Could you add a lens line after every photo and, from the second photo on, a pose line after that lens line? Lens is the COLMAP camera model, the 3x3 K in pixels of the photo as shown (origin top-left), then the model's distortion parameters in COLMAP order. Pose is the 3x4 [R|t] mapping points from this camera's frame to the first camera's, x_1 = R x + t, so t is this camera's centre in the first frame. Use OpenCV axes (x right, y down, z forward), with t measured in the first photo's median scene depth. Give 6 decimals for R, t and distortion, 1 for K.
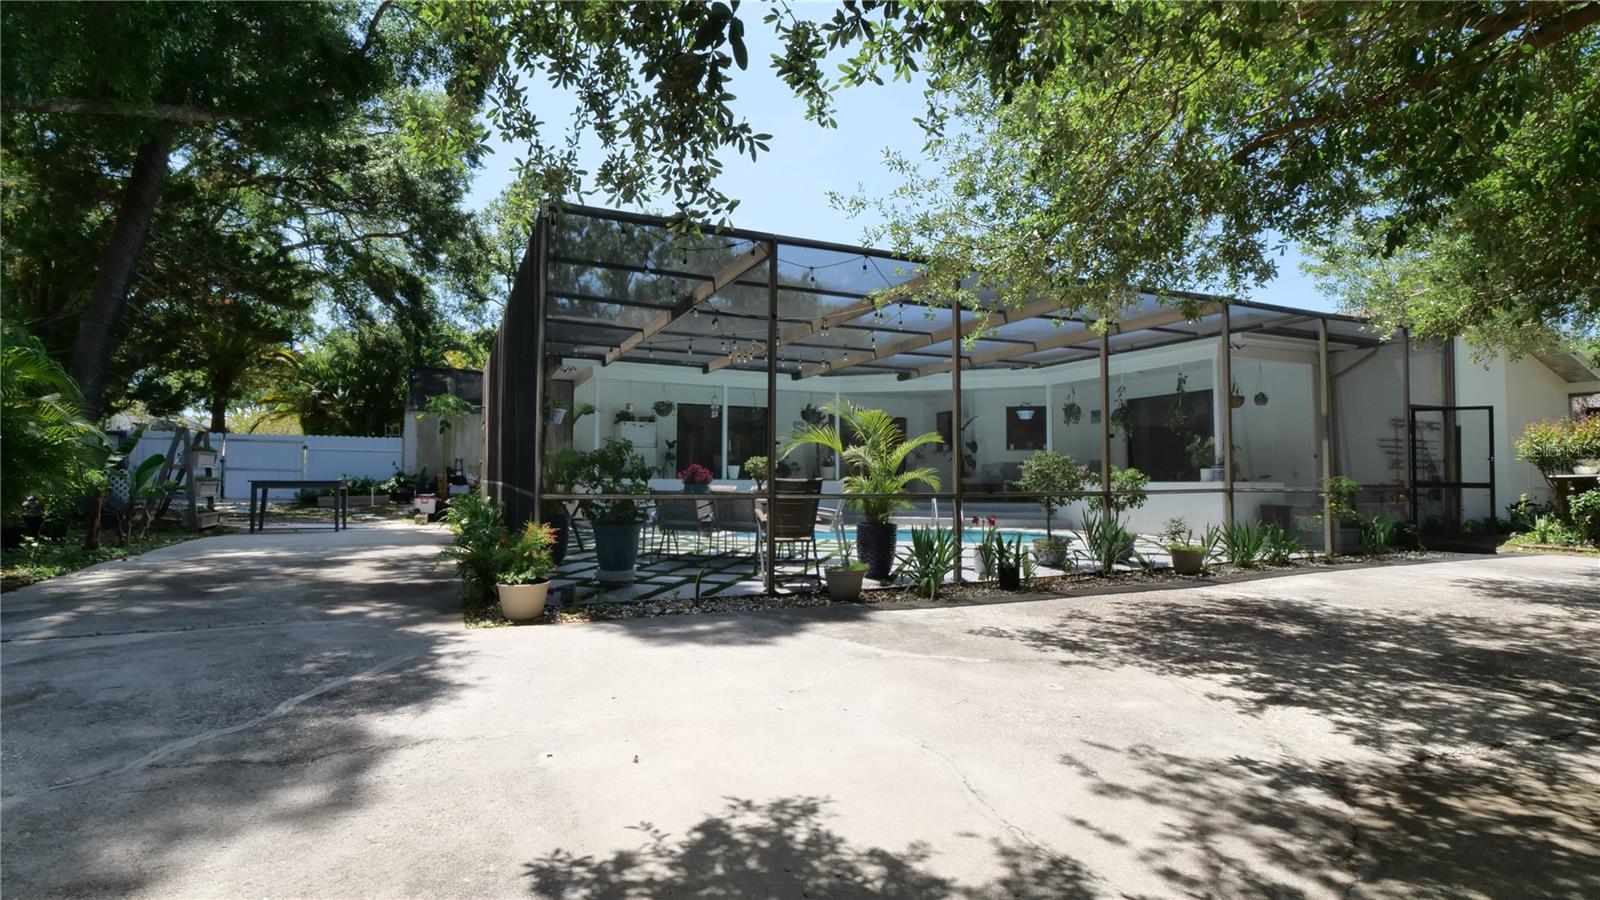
lens RADIAL K [[793.6, 0, 800.0], [0, 793.6, 450.0], [0, 0, 1]] dist [-0.004809, -0.001514]
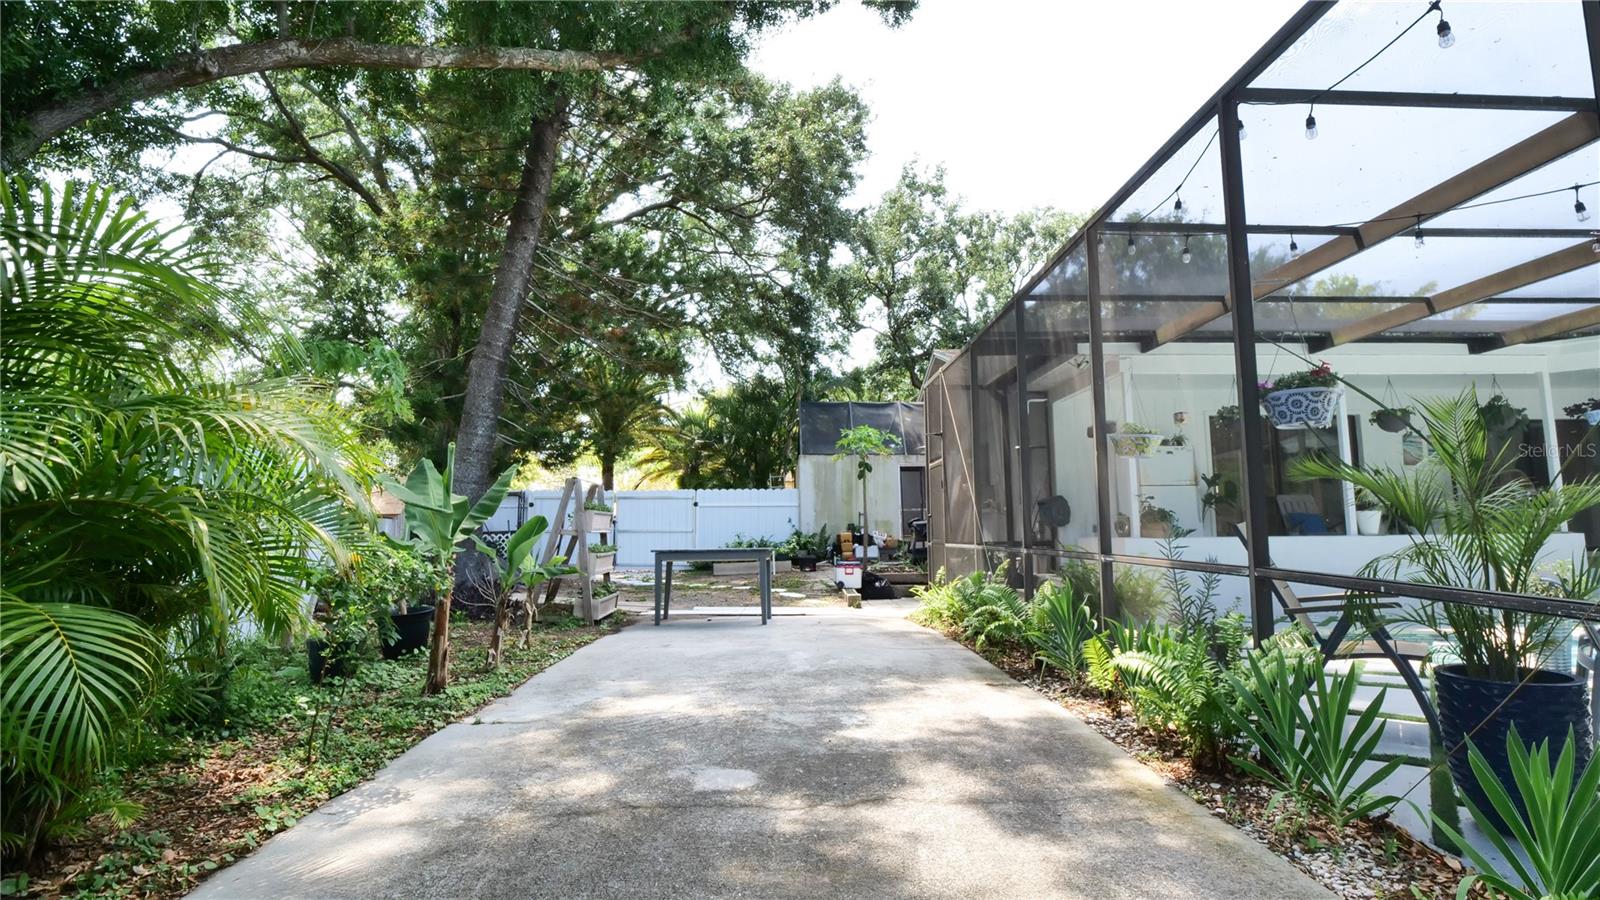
lens RADIAL K [[793.6, 0, 800.0], [0, 793.6, 450.0], [0, 0, 1]] dist [-0.004809, -0.001514]
pose [[0.924374, -0.055336, -0.377453, -0.227606], [0.031683, 0.997141, -0.068595, 0.001449], [0.380170, 0.051448, 0.923485, 0.295432]]
